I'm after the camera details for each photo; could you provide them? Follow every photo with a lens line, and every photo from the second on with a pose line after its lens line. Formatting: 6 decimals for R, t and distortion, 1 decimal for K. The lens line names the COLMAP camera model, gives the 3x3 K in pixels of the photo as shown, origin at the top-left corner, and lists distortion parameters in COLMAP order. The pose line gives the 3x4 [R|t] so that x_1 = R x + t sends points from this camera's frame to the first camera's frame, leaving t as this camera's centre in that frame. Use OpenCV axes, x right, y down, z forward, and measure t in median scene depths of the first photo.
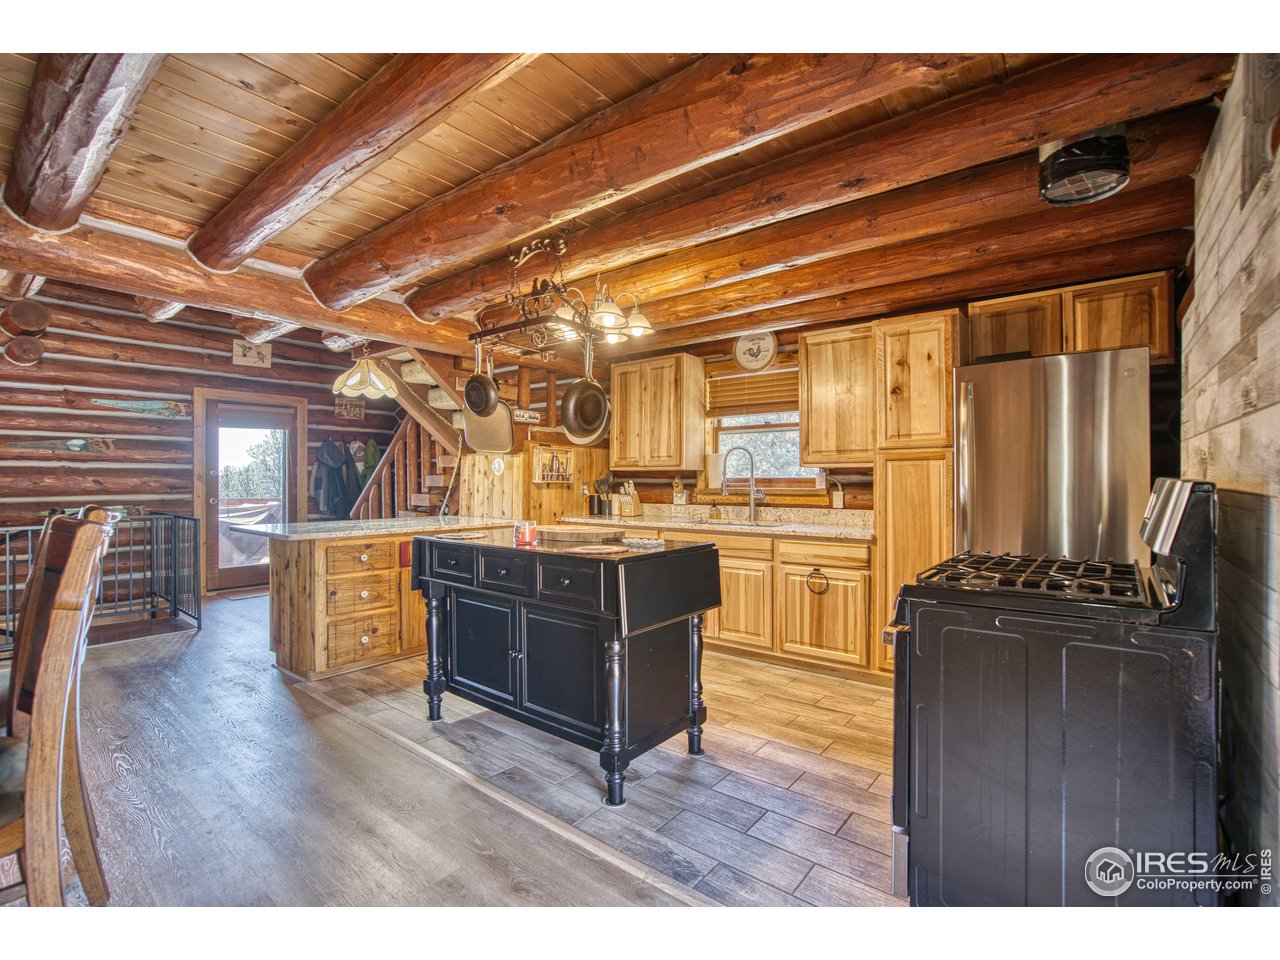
lens RADIAL K [[596.6, 0, 639.2], [0, 596.6, 481.0], [0, 0, 1]] dist [-0.027368, 0.000935]
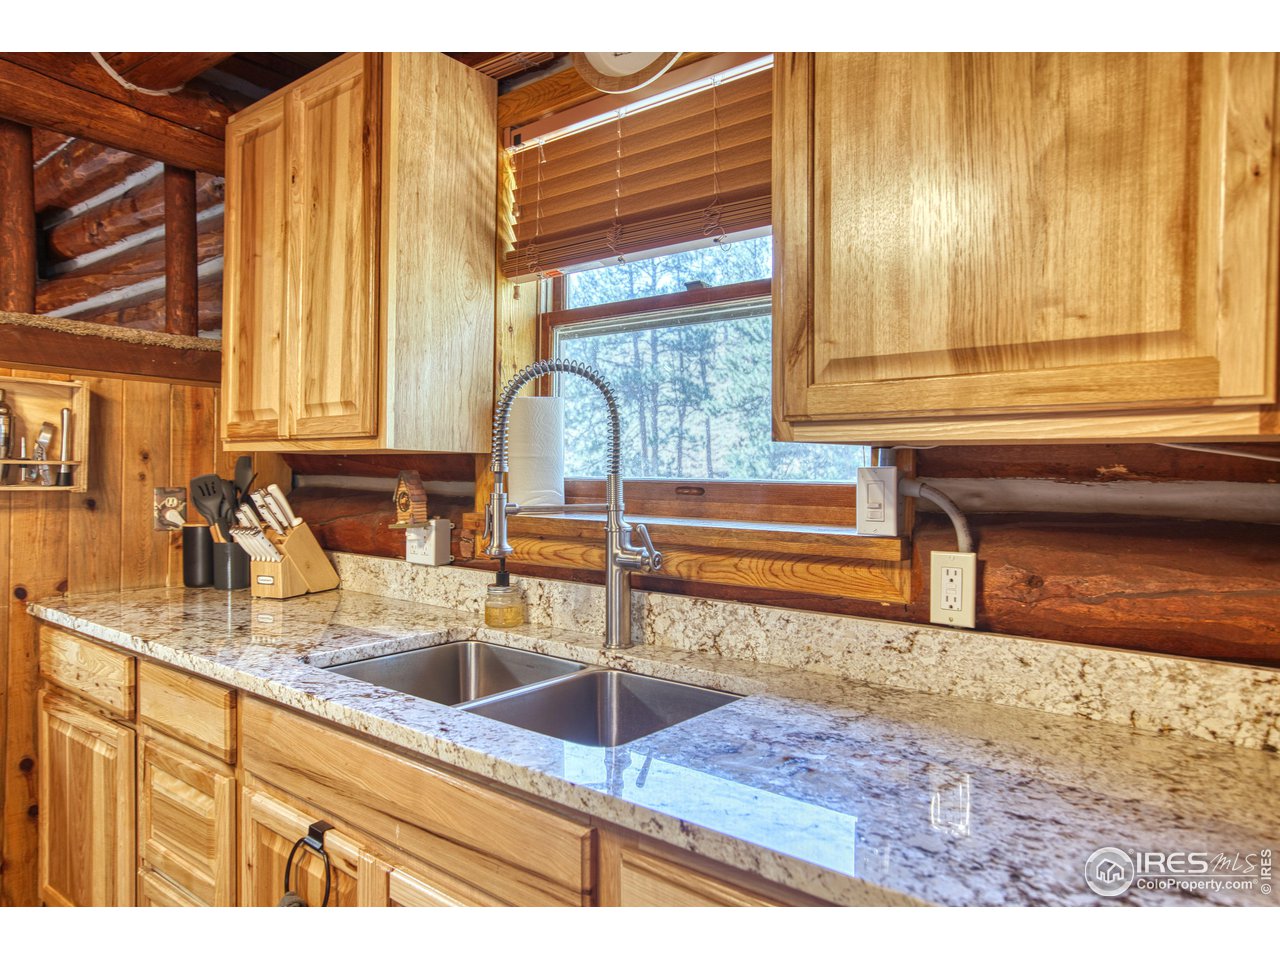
lens RADIAL K [[846.9, 0, 639.8], [0, 846.9, 472.1], [0, 0, 1]] dist [0.008391, 0.001086]
pose [[0.999980, 0.005162, -0.003581, 0.189773], [-0.005142, 0.999970, 0.005766, -0.011398], [0.003611, -0.005748, 0.999977, 0.593497]]
